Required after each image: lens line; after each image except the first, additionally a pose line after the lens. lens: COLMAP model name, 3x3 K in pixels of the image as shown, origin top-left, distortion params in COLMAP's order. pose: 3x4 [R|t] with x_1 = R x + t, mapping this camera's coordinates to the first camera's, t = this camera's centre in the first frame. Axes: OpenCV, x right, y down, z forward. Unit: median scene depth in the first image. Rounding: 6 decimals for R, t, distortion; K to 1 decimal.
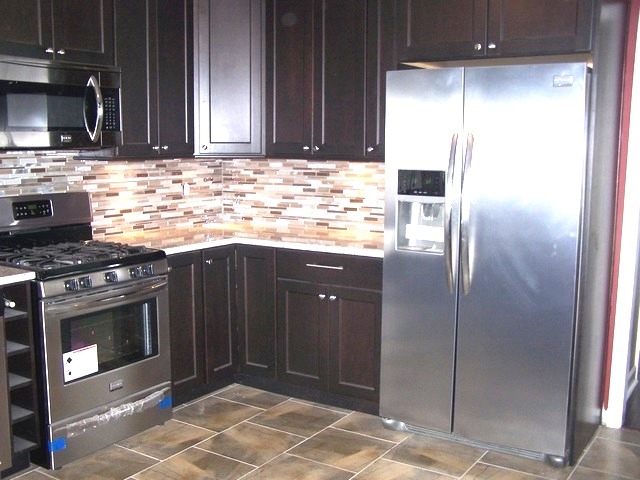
lens RADIAL K [[707.0, 0, 318.5], [0, 707.0, 241.0], [0, 0, 1]] dist [-0.074155, 0.000000]
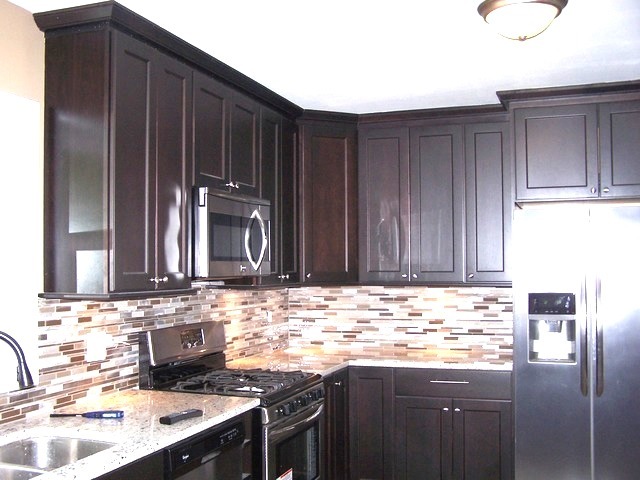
lens RADIAL K [[707.0, 0, 318.2], [0, 707.0, 242.5], [0, 0, 1]] dist [-0.074155, 0.000000]
pose [[0.964803, 0.002586, 0.262962, -0.423093], [0.043606, 0.984535, -0.169672, -0.000839], [-0.259334, 0.175167, 0.949770, -0.025140]]
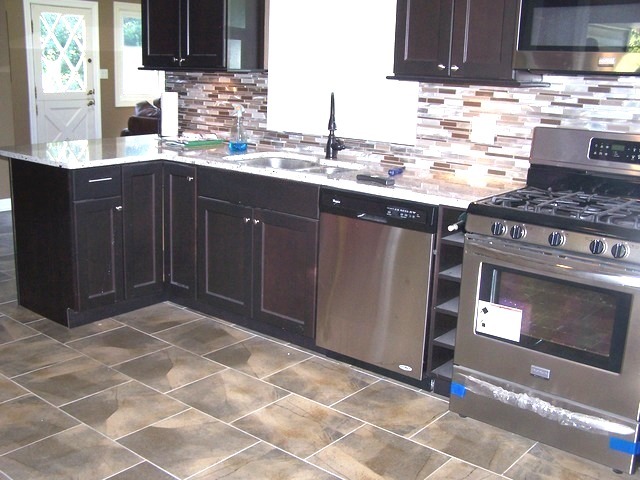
lens RADIAL K [[707.0, 0, 315.1], [0, 707.0, 240.4], [0, 0, 1]] dist [-0.074155, 0.000000]
pose [[-0.055323, 0.245659, -0.967776, 0.372031], [-0.168255, 0.953106, 0.251553, -0.077849], [0.984190, 0.176750, -0.011396, 0.578430]]
